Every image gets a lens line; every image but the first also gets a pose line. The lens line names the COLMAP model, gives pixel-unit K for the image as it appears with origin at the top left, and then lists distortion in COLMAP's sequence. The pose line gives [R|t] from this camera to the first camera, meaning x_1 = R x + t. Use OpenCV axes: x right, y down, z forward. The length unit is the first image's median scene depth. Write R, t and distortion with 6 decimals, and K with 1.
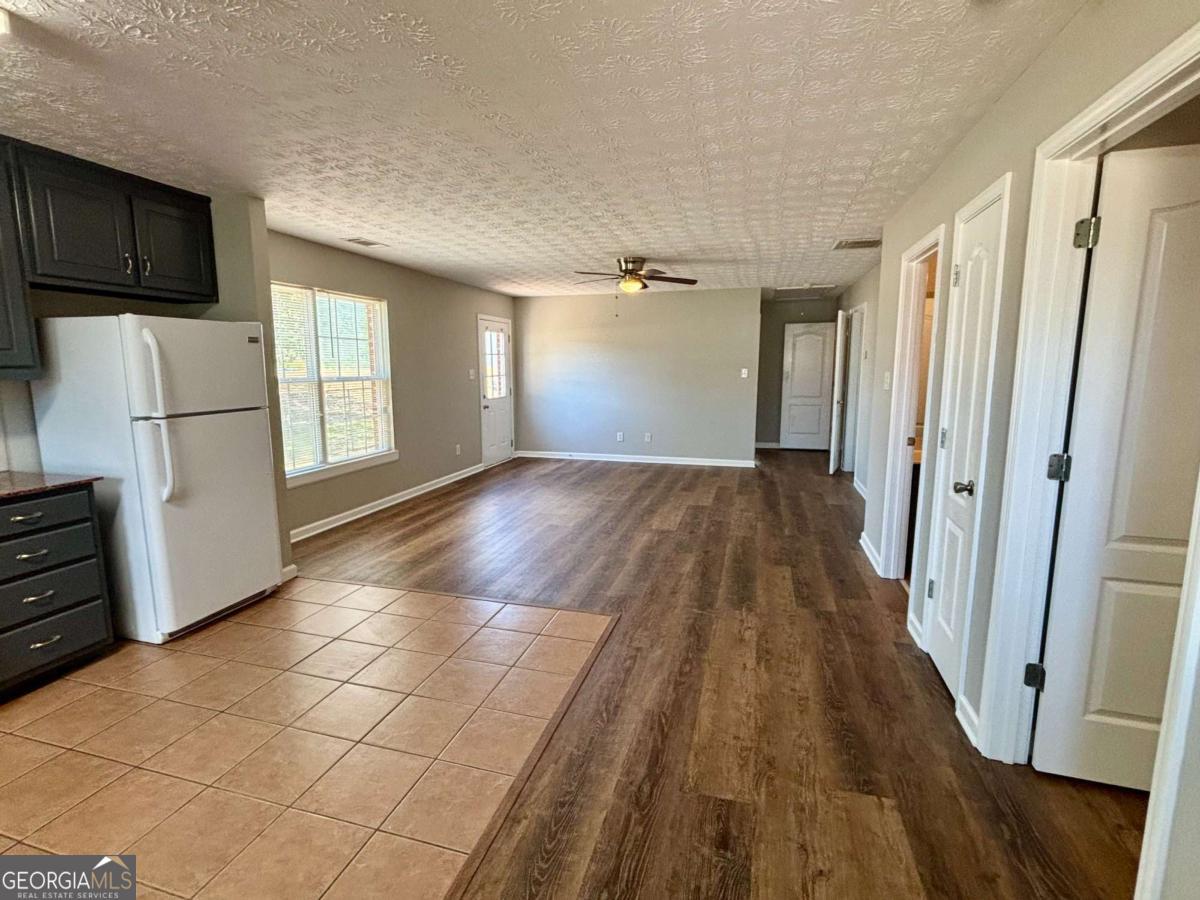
lens RADIAL K [[564.7, 0, 602.4], [0, 564.7, 444.3], [0, 0, 1]] dist [0.001028, 0.000036]
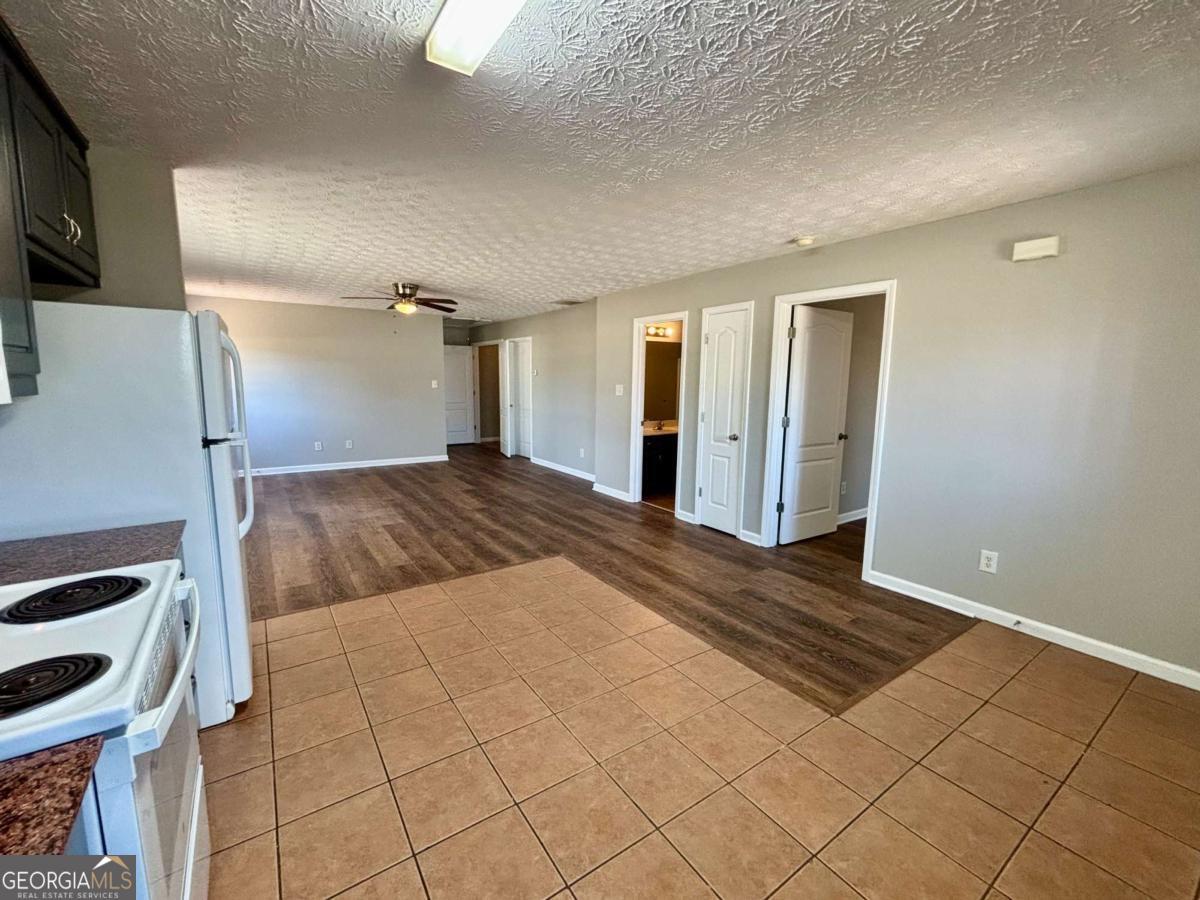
lens RADIAL K [[490.7, 0, 599.4], [0, 490.7, 446.6], [0, 0, 1]] dist [0.002031, 0.000032]
pose [[0.644492, -0.094501, 0.758748, -0.672777], [0.092332, 0.994690, 0.045459, -0.013728], [-0.759016, 0.040758, 0.649795, 0.090123]]
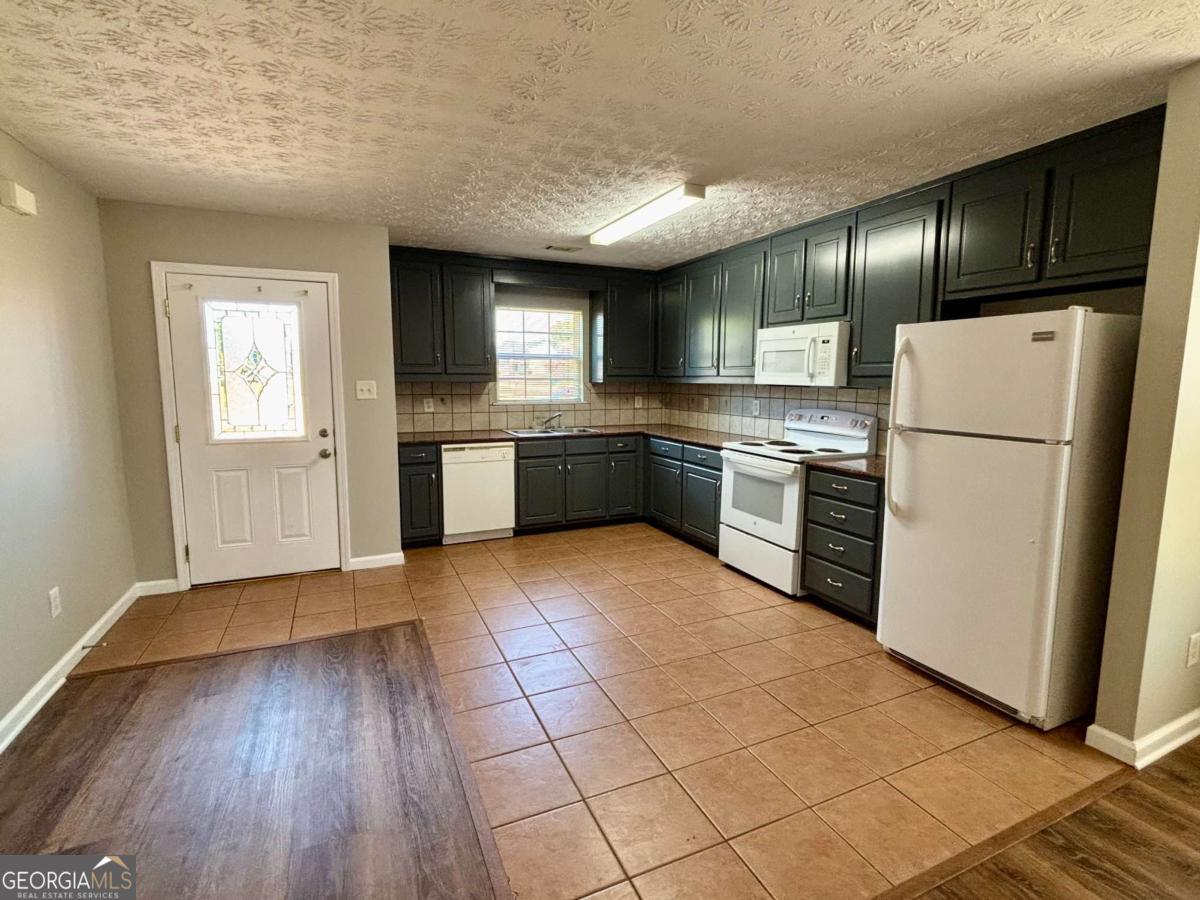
lens RADIAL K [[575.4, 0, 600.4], [0, 575.4, 444.5], [0, 0, 1]] dist [0.001404, -0.000637]
pose [[-0.774343, 0.072383, -0.628612, 0.166512], [-0.089428, 0.970946, 0.221961, -0.134619], [0.626415, 0.228089, -0.745372, 0.979477]]
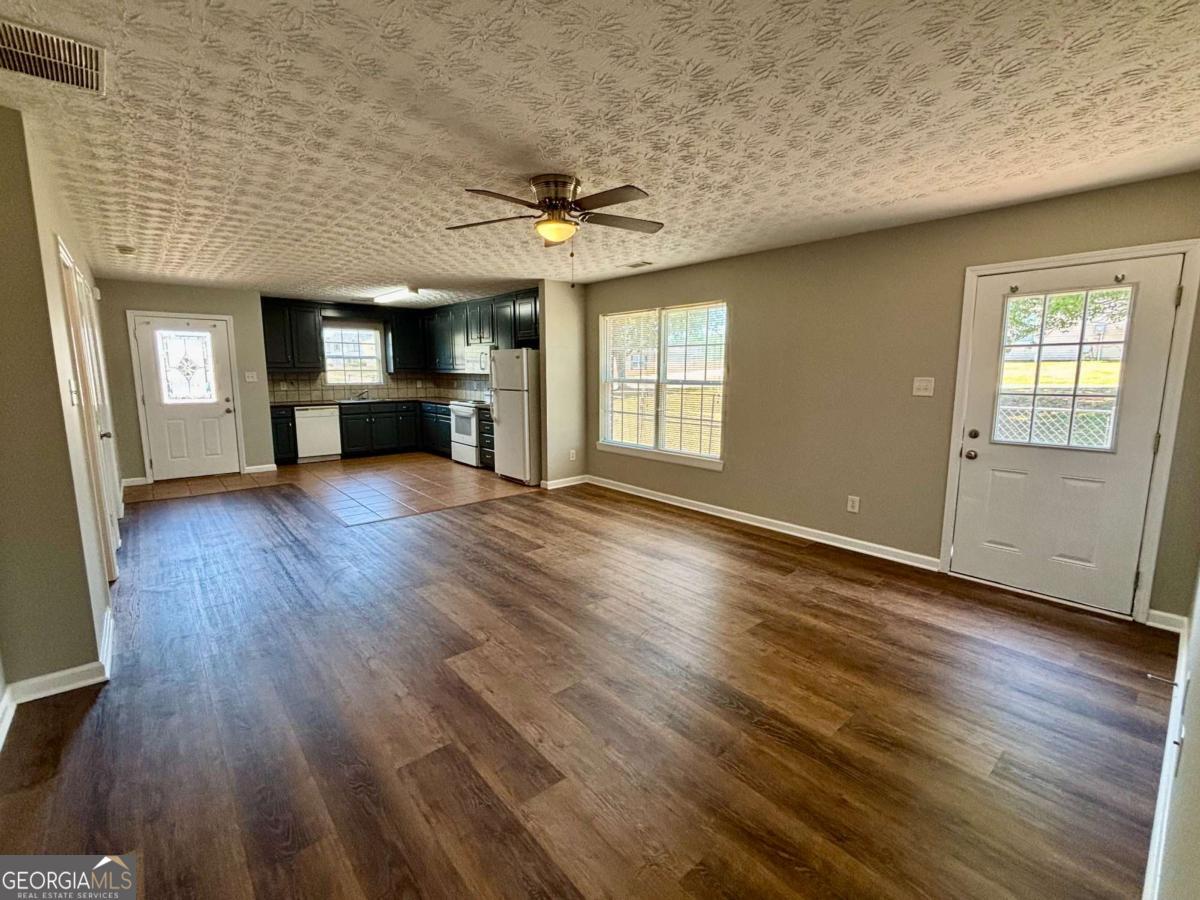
lens RADIAL K [[537.3, 0, 603.8], [0, 537.3, 445.6], [0, 0, 1]] dist [-0.001306, -0.000781]
pose [[-0.556099, 0.119635, -0.822461, 0.691326], [-0.115370, 0.968893, 0.218941, -0.273184], [0.823070, 0.216641, -0.524998, 1.912469]]
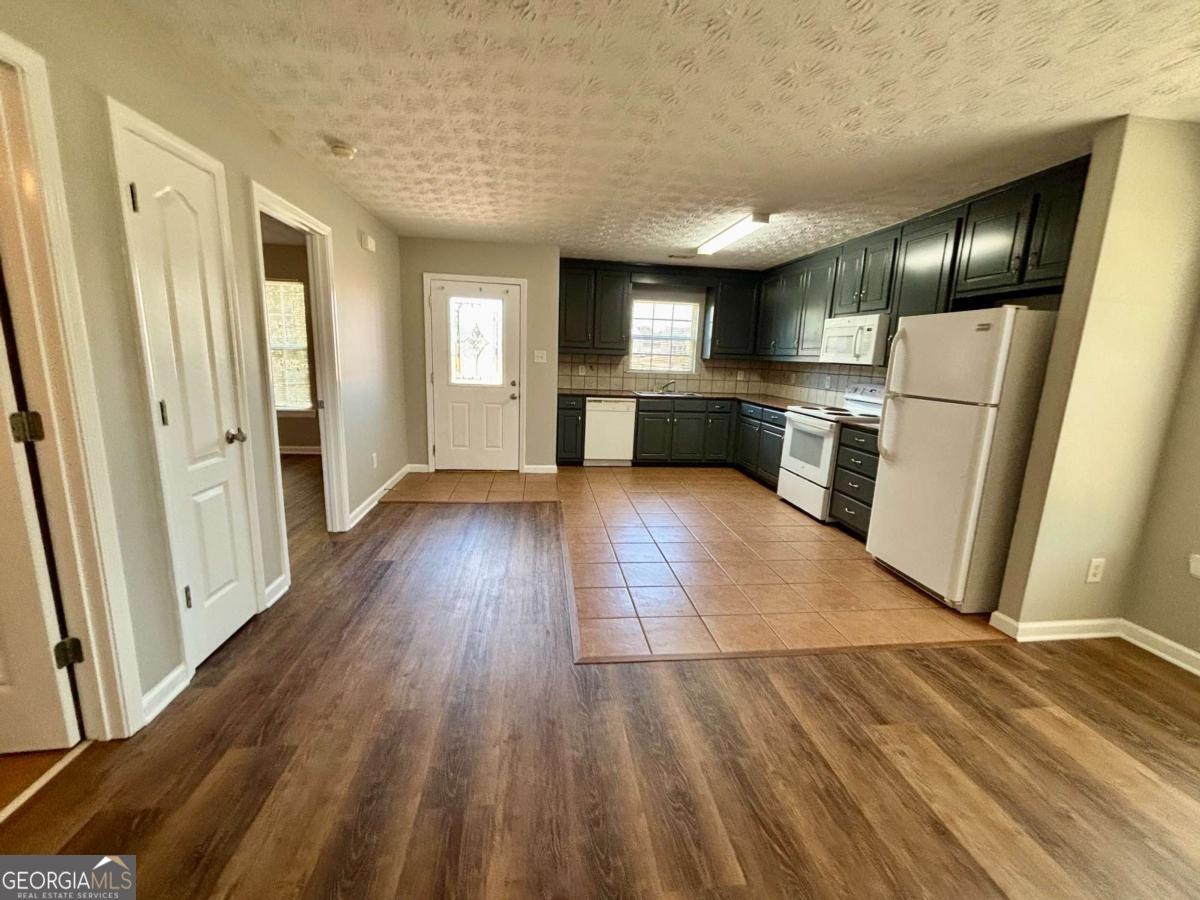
lens RADIAL K [[490.7, 0, 599.4], [0, 490.7, 446.6], [0, 0, 1]] dist [0.002031, 0.000032]
pose [[-0.924199, 0.035968, -0.380213, 0.202349], [-0.089314, 0.947593, 0.306742, -0.154529], [0.371320, 0.317449, -0.872552, 1.231556]]
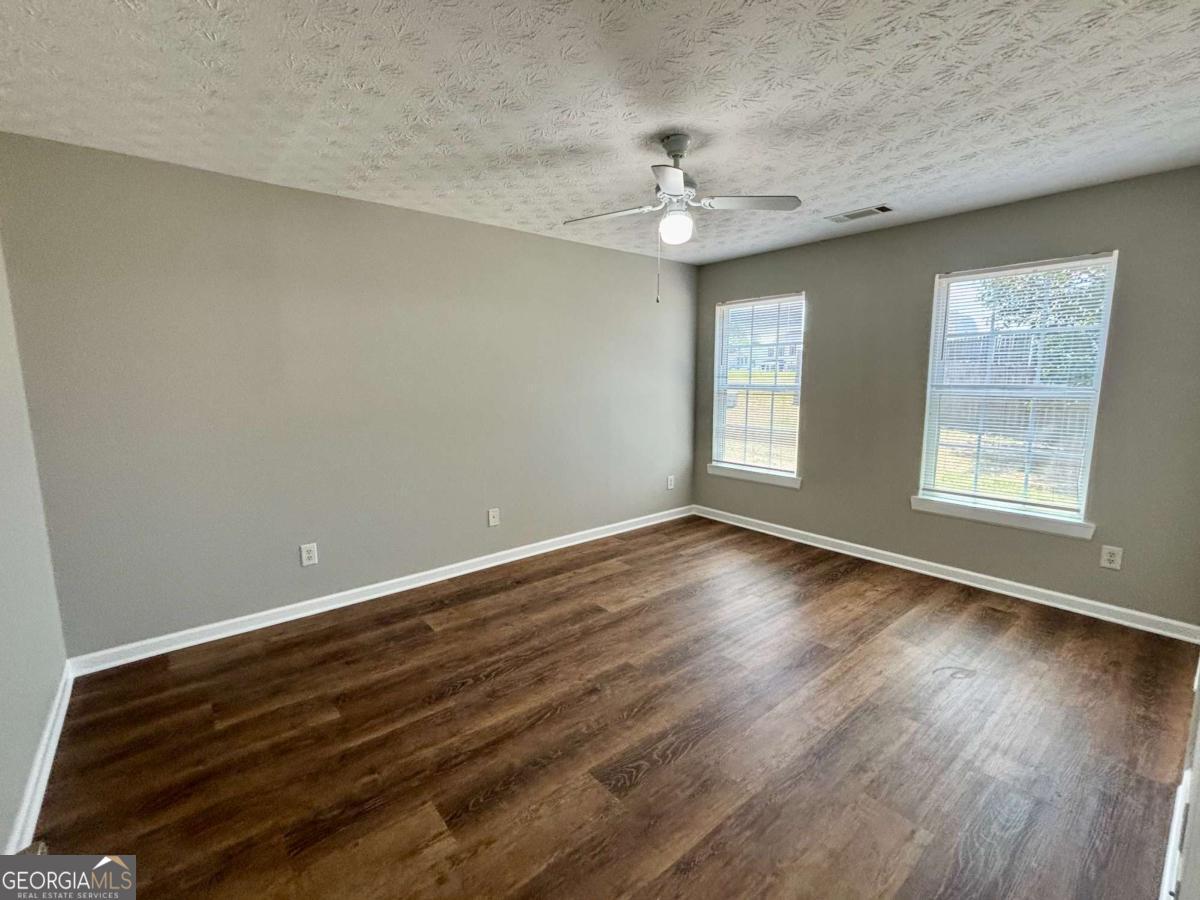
lens RADIAL K [[537.3, 0, 603.8], [0, 537.3, 445.6], [0, 0, 1]] dist [-0.001306, -0.000781]
pose [[-0.563404, 0.115076, -0.818128, 0.624512], [-0.110646, 0.970822, 0.212749, -0.245895], [0.818739, 0.210386, -0.534232, 1.724520]]
